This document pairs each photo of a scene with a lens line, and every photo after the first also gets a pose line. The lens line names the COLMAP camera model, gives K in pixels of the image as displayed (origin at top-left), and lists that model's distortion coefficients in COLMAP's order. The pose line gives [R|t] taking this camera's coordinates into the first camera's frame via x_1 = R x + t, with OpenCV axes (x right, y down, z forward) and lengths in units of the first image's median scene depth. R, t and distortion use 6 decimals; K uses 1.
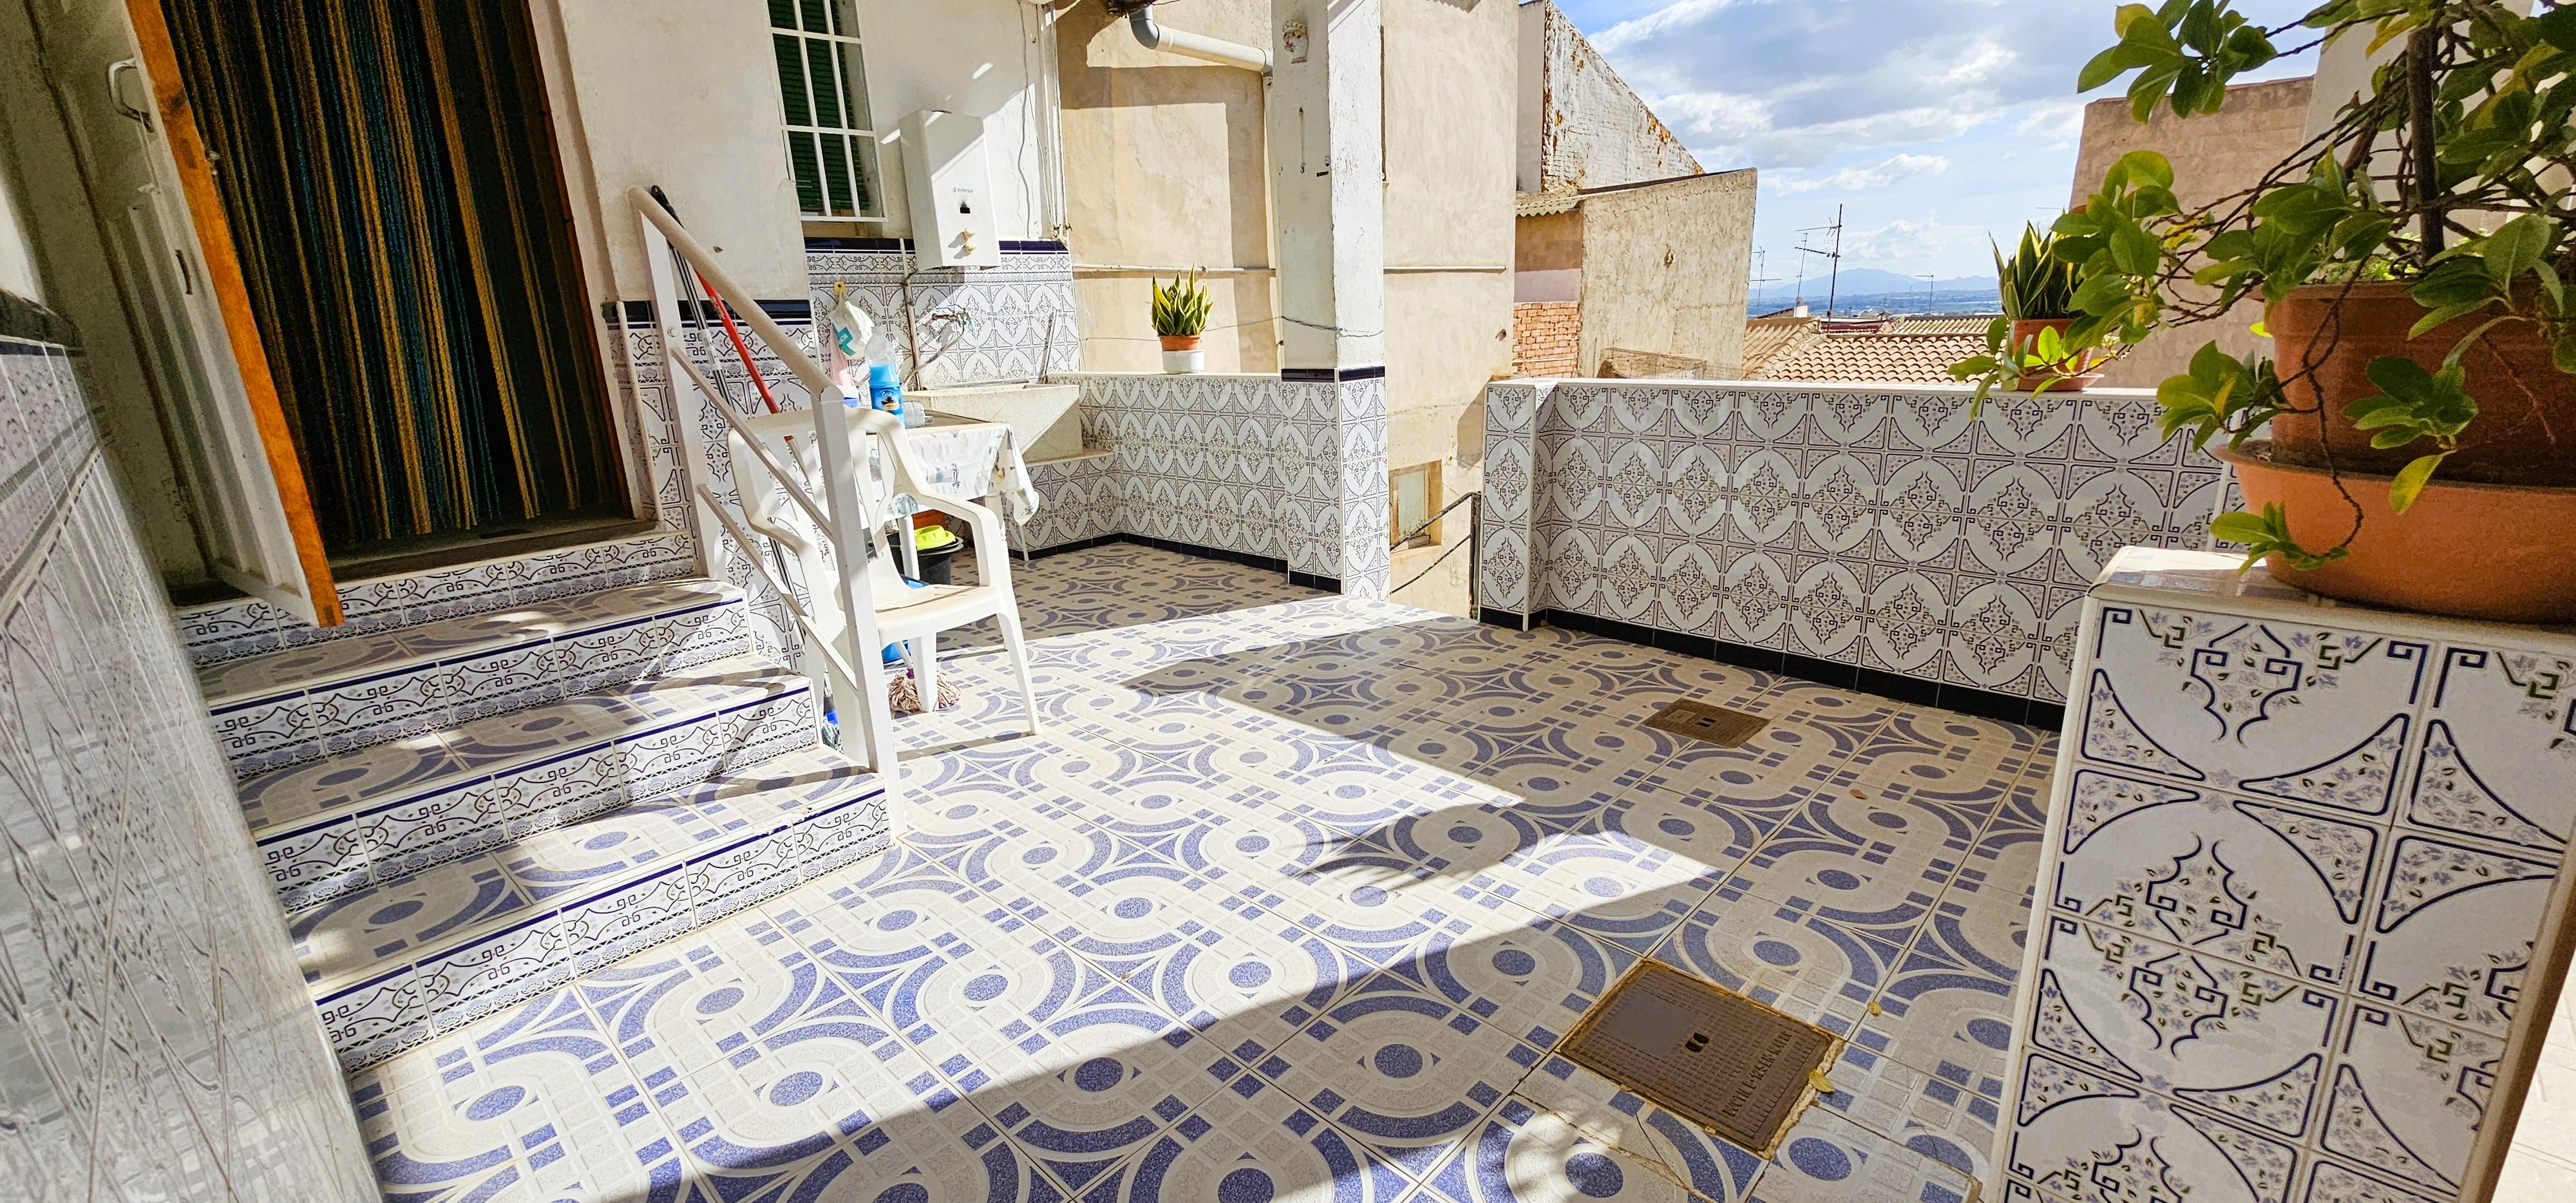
lens RADIAL K [[1052.1, 0, 1284.6], [0, 1052.1, 607.3], [0, 0, 1]] dist [-0.001182, -0.000067]
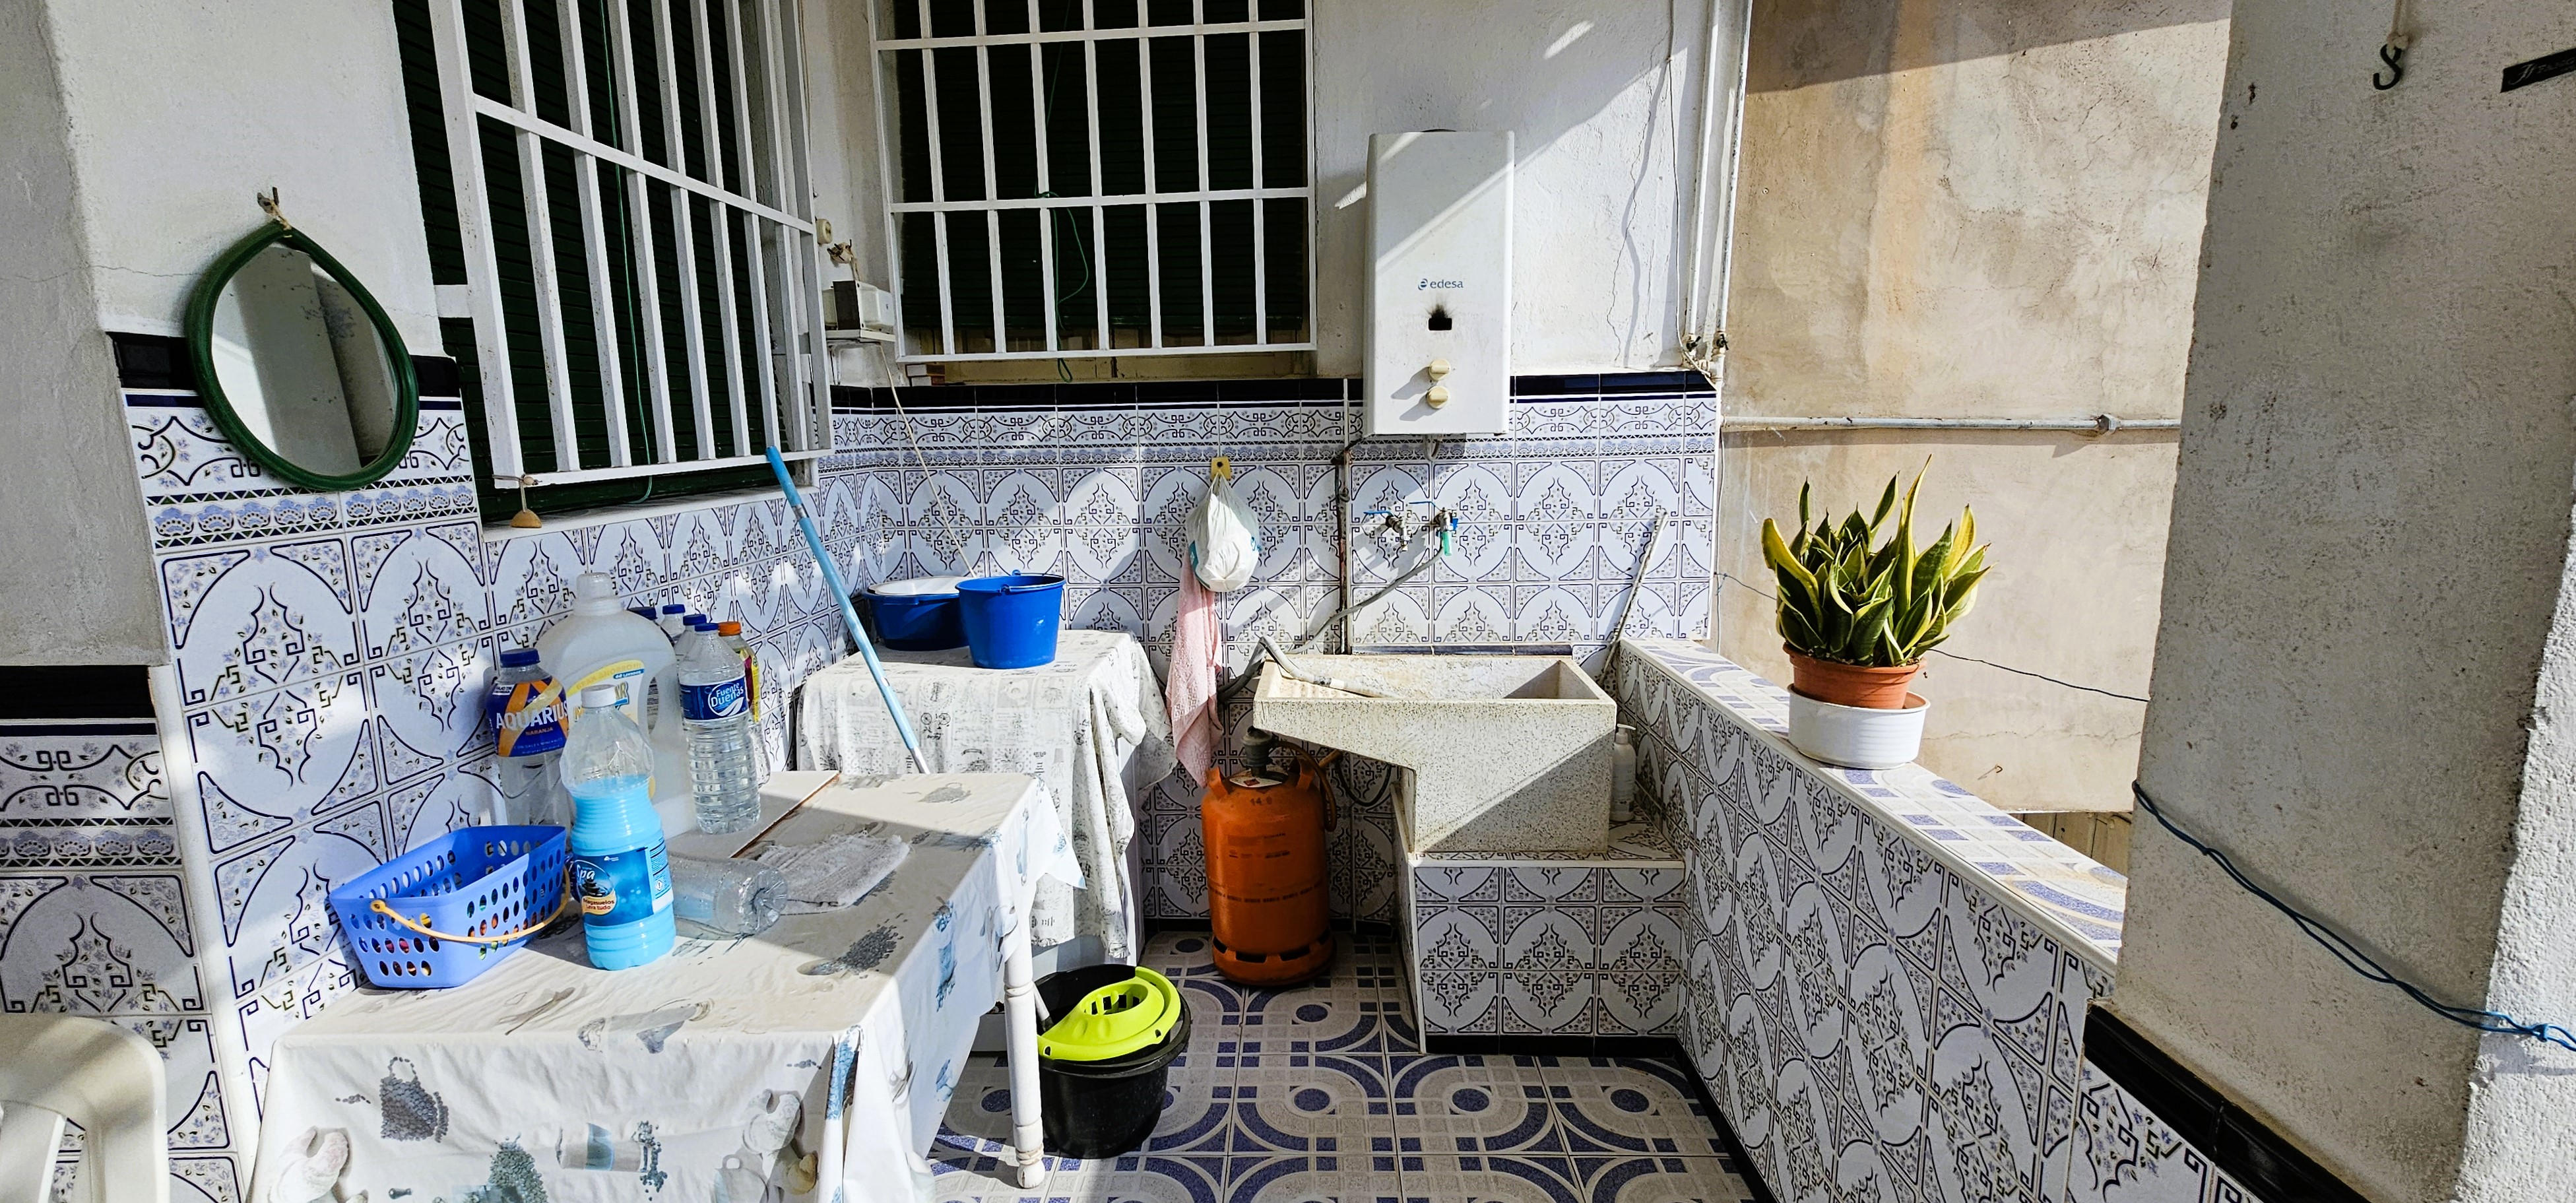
lens RADIAL K [[1075.5, 0, 1281.3], [0, 1075.5, 607.4], [0, 0, 1]] dist [-0.001347, 0.000200]
pose [[0.675341, 0.152479, -0.721571, 0.026171], [-0.208579, 0.977939, 0.011438, -0.229038], [0.707396, 0.142781, 0.692246, 0.595750]]
